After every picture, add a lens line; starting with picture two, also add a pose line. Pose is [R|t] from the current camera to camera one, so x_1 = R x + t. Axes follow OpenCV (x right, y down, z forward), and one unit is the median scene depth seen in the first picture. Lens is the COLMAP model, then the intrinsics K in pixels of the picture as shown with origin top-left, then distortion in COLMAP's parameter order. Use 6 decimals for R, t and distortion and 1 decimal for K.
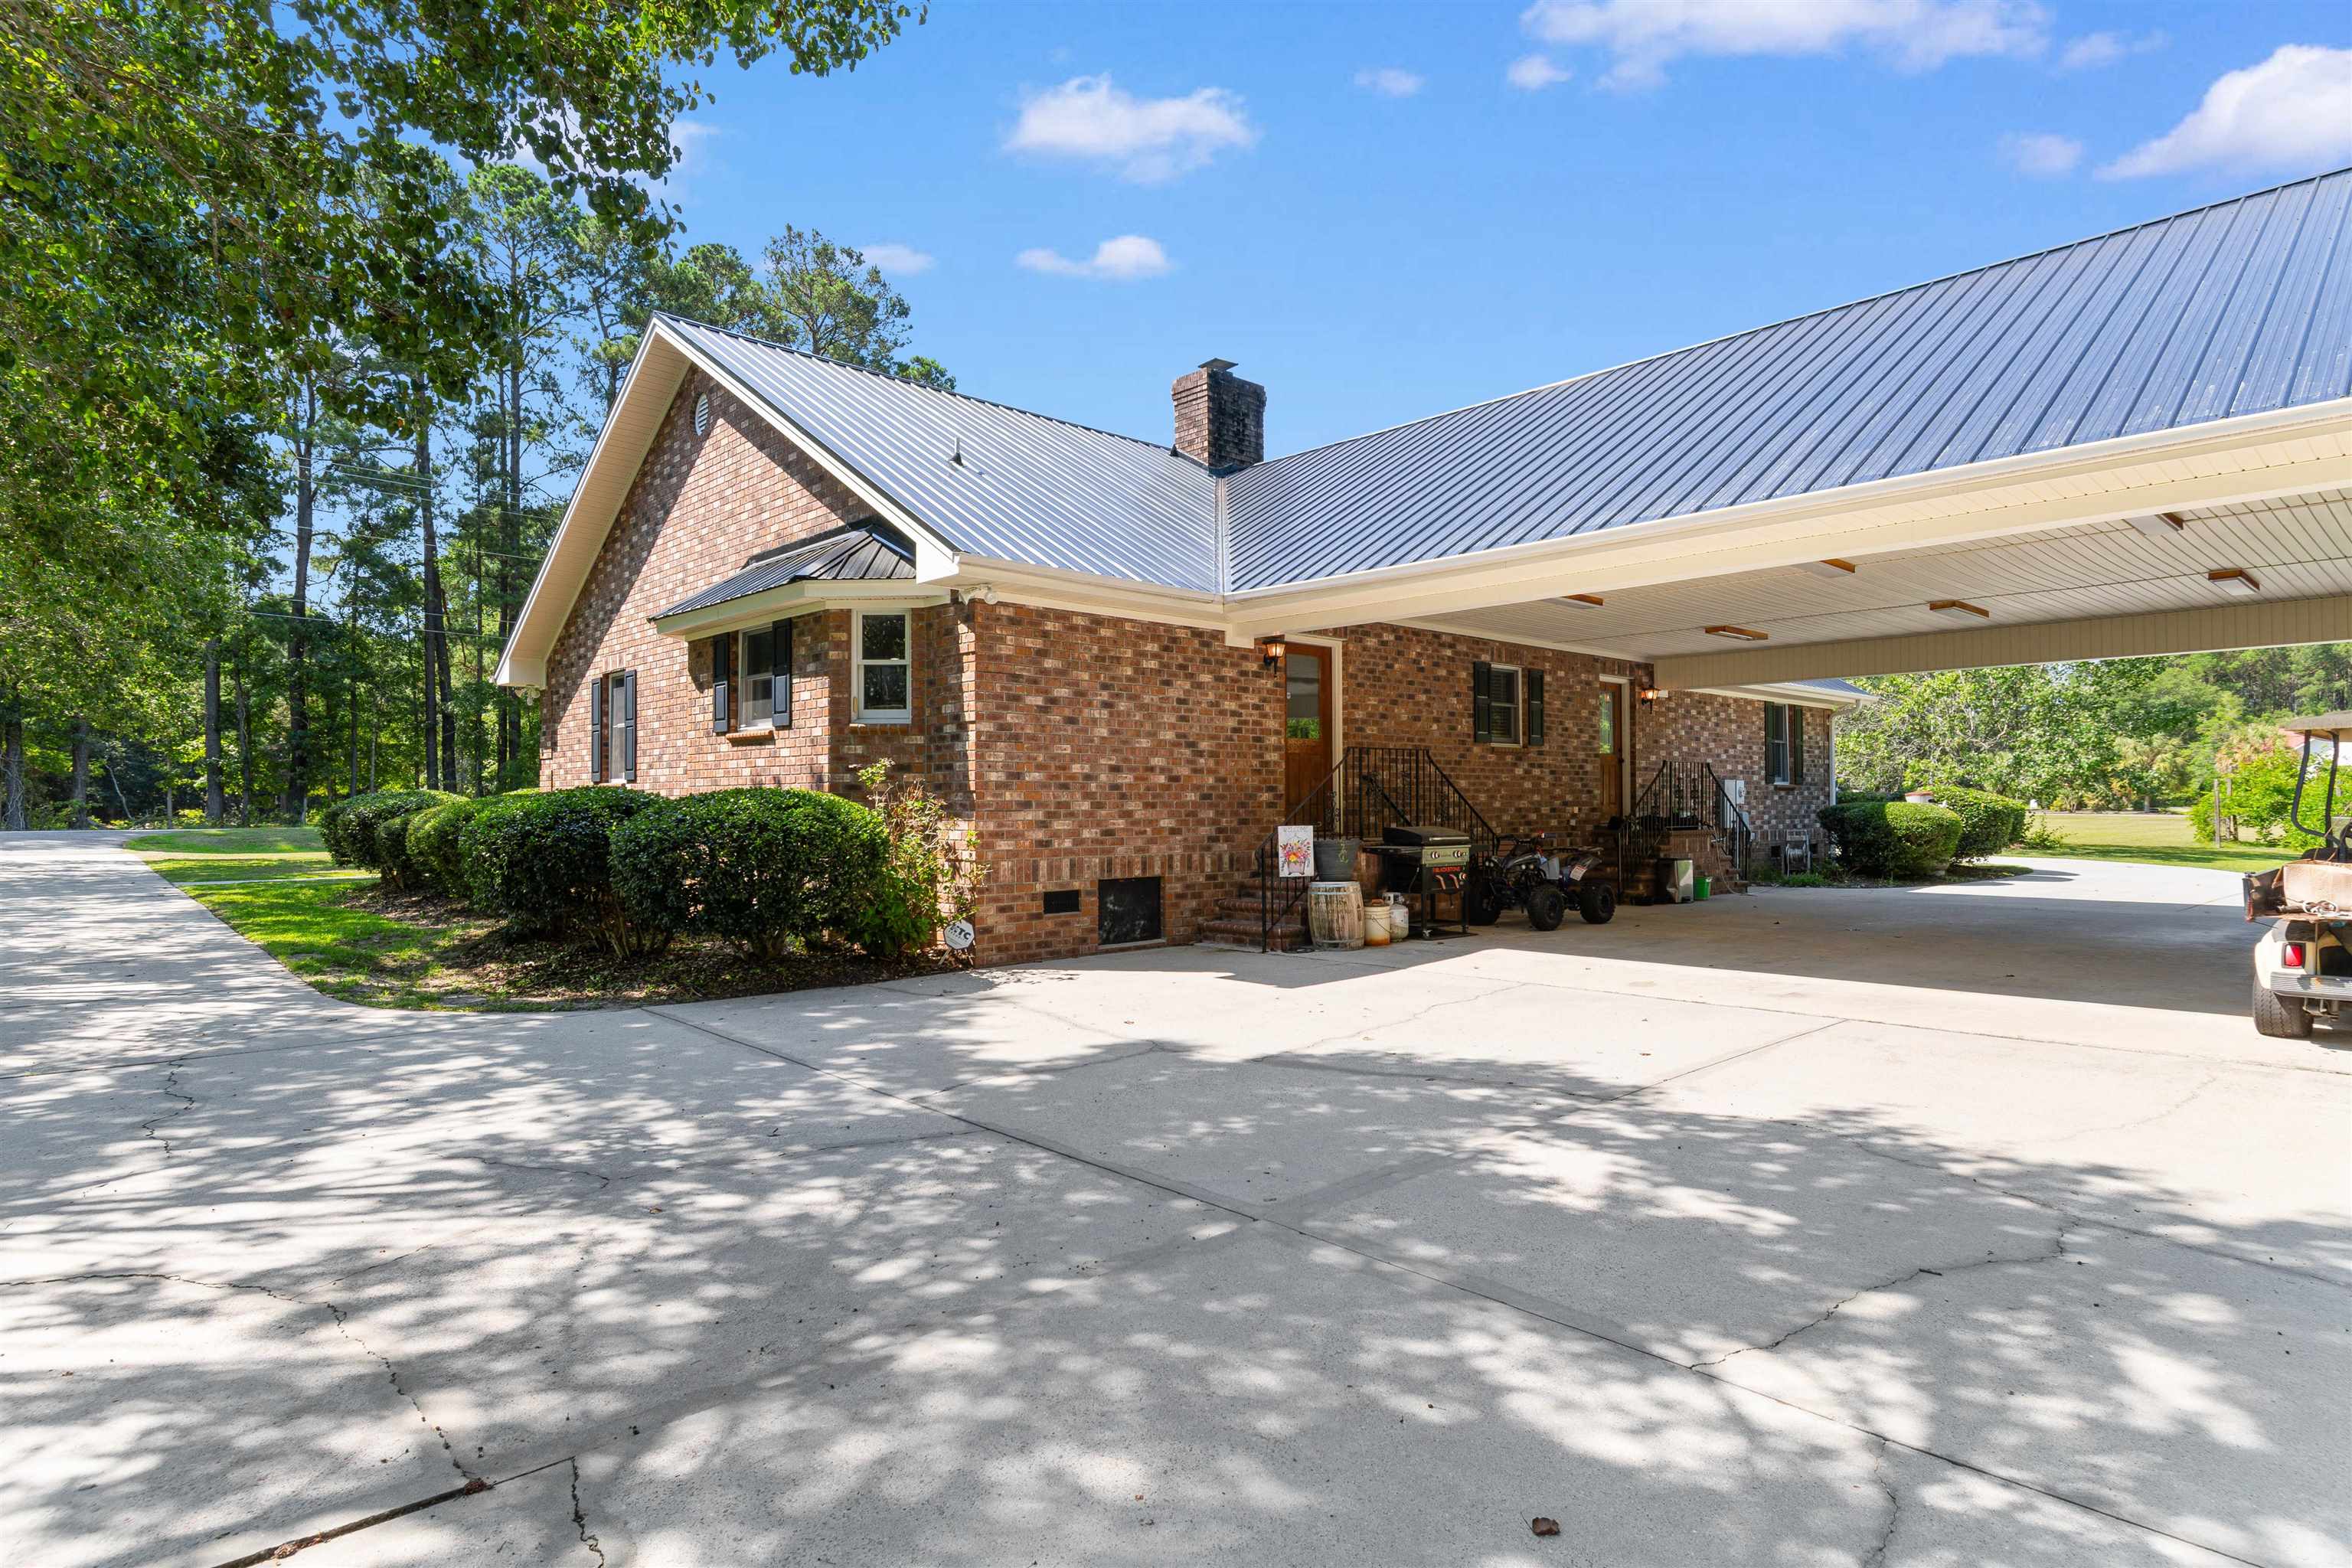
lens RADIAL K [[1274.3, 0, 1168.8], [0, 1274.3, 783.4], [0, 0, 1]] dist [-0.006604, -0.001303]
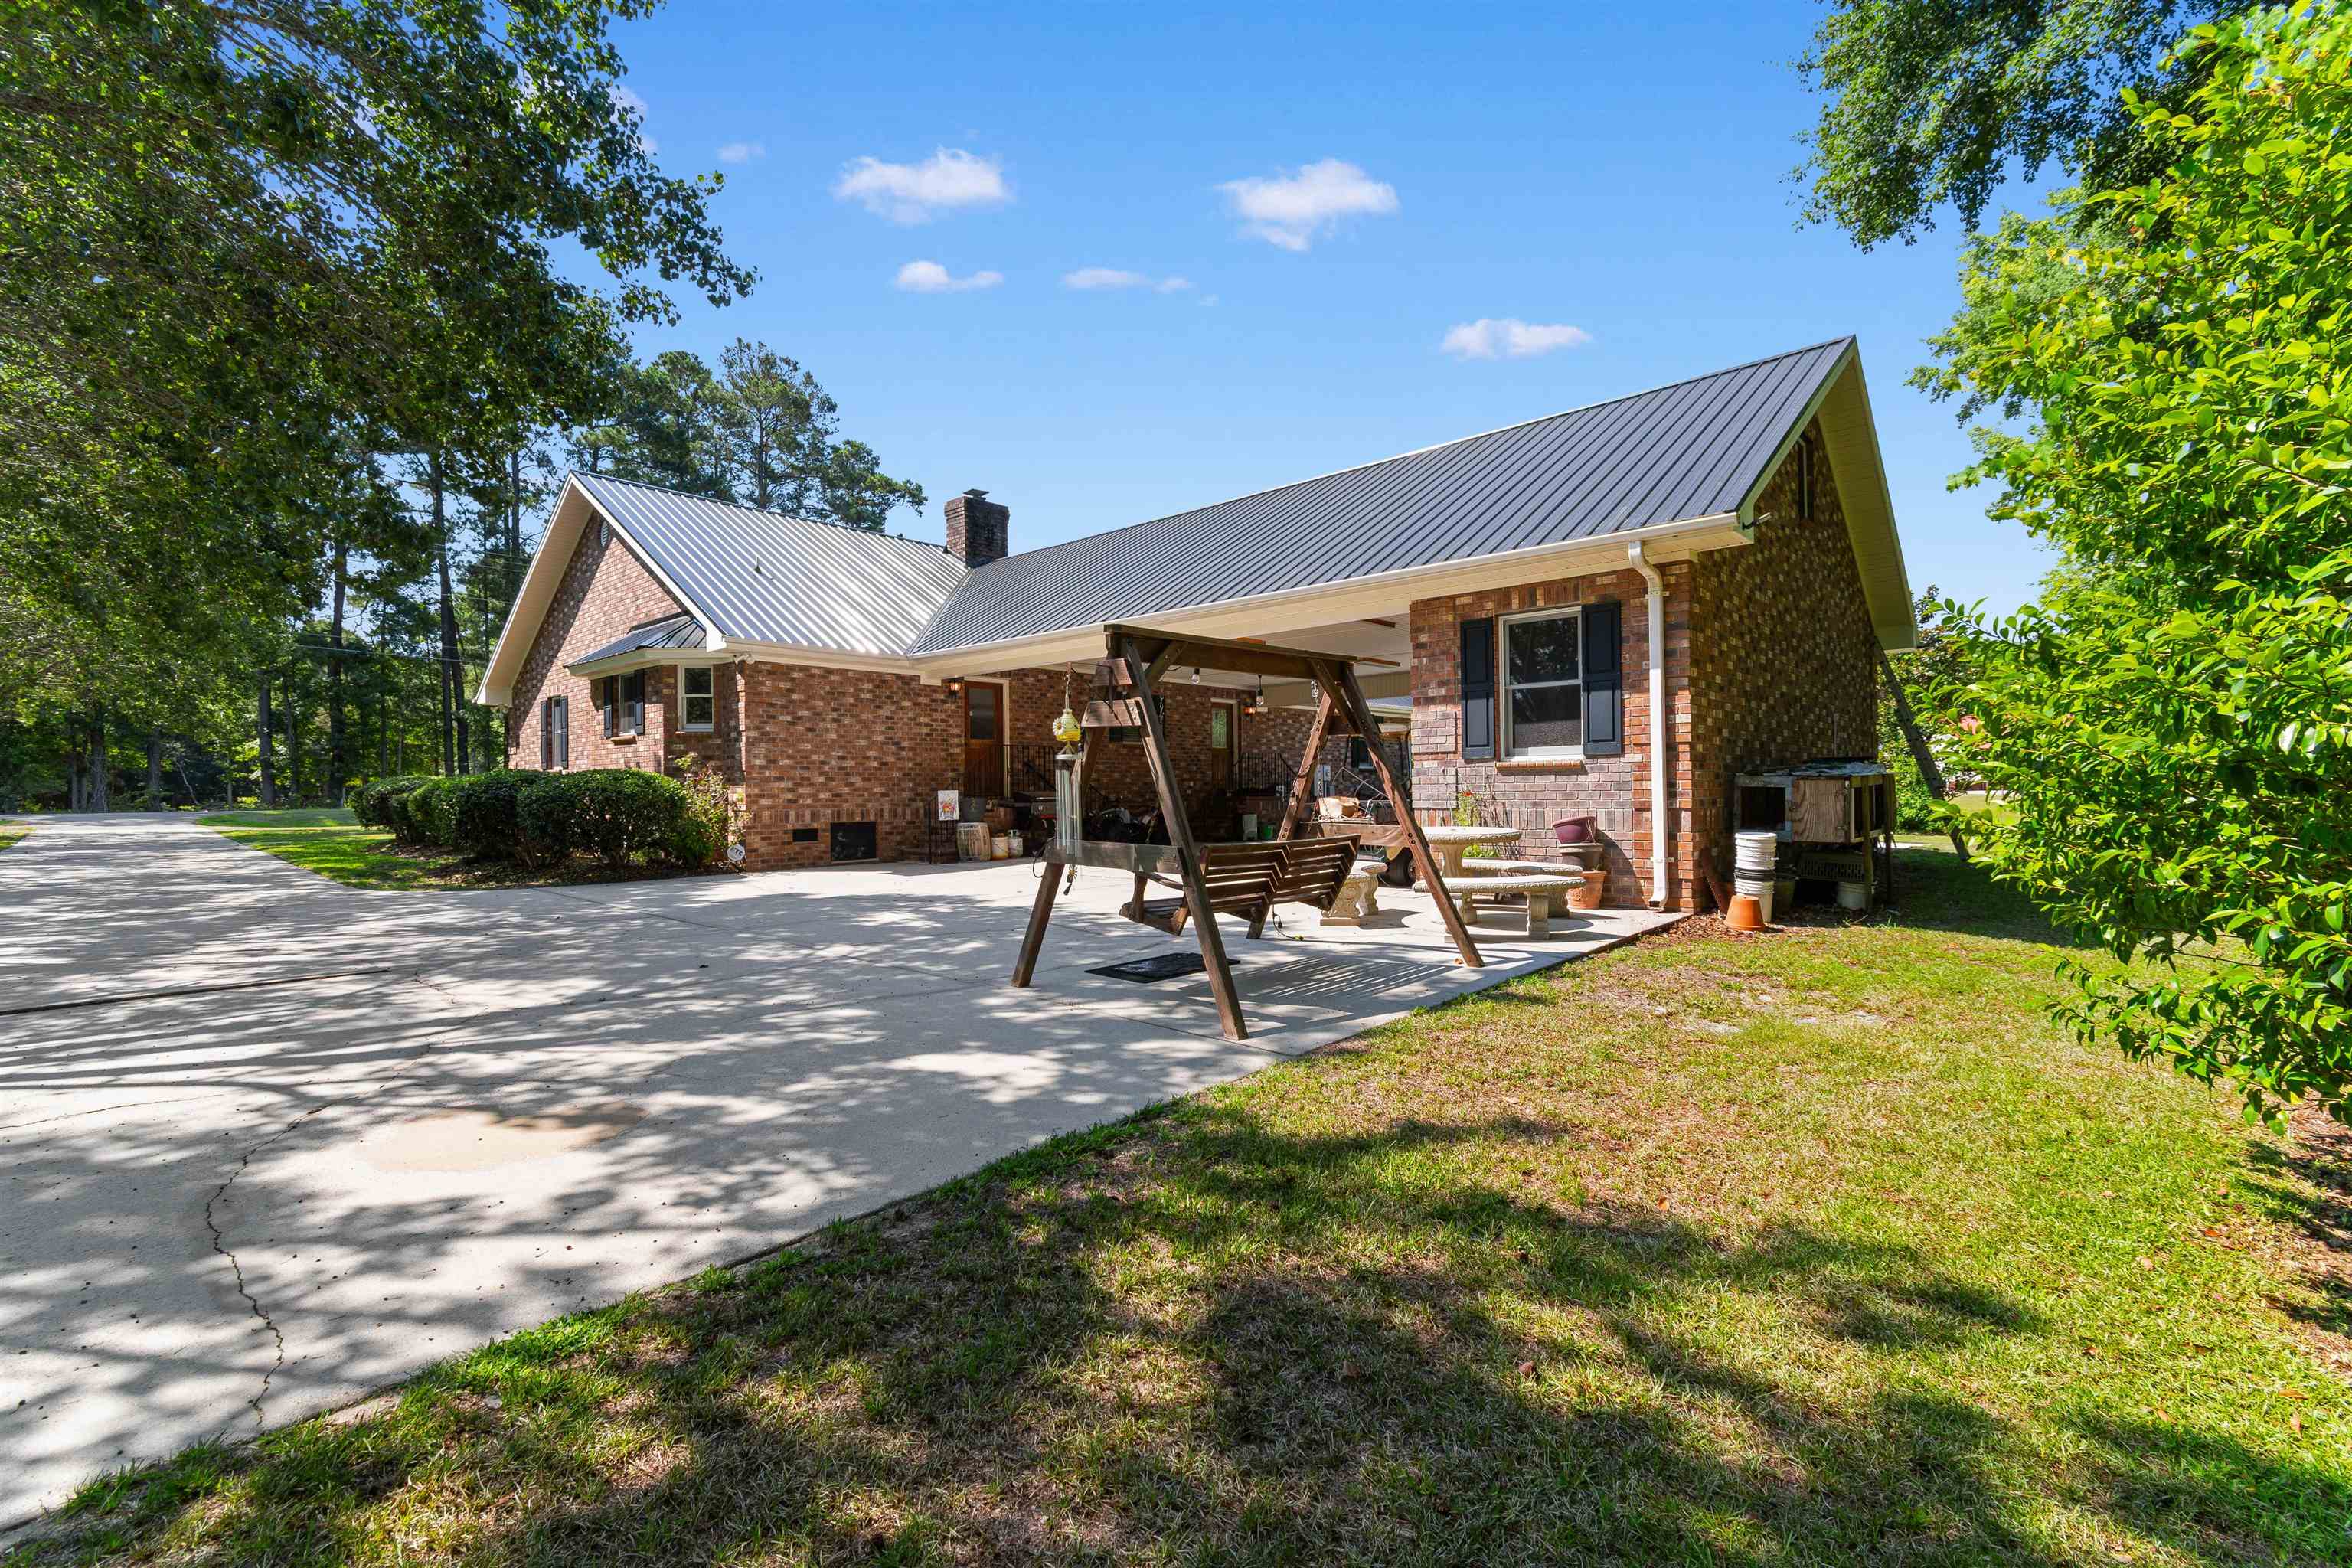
lens RADIAL K [[1044.1, 0, 1185.8], [0, 1044.1, 780.2], [0, 0, 1]] dist [-0.011030, 0.000154]
pose [[0.996413, -0.005871, 0.084418, 0.210382], [0.005416, 0.999970, 0.005613, 0.009385], [-0.084448, -0.005136, 0.996415, -0.302399]]
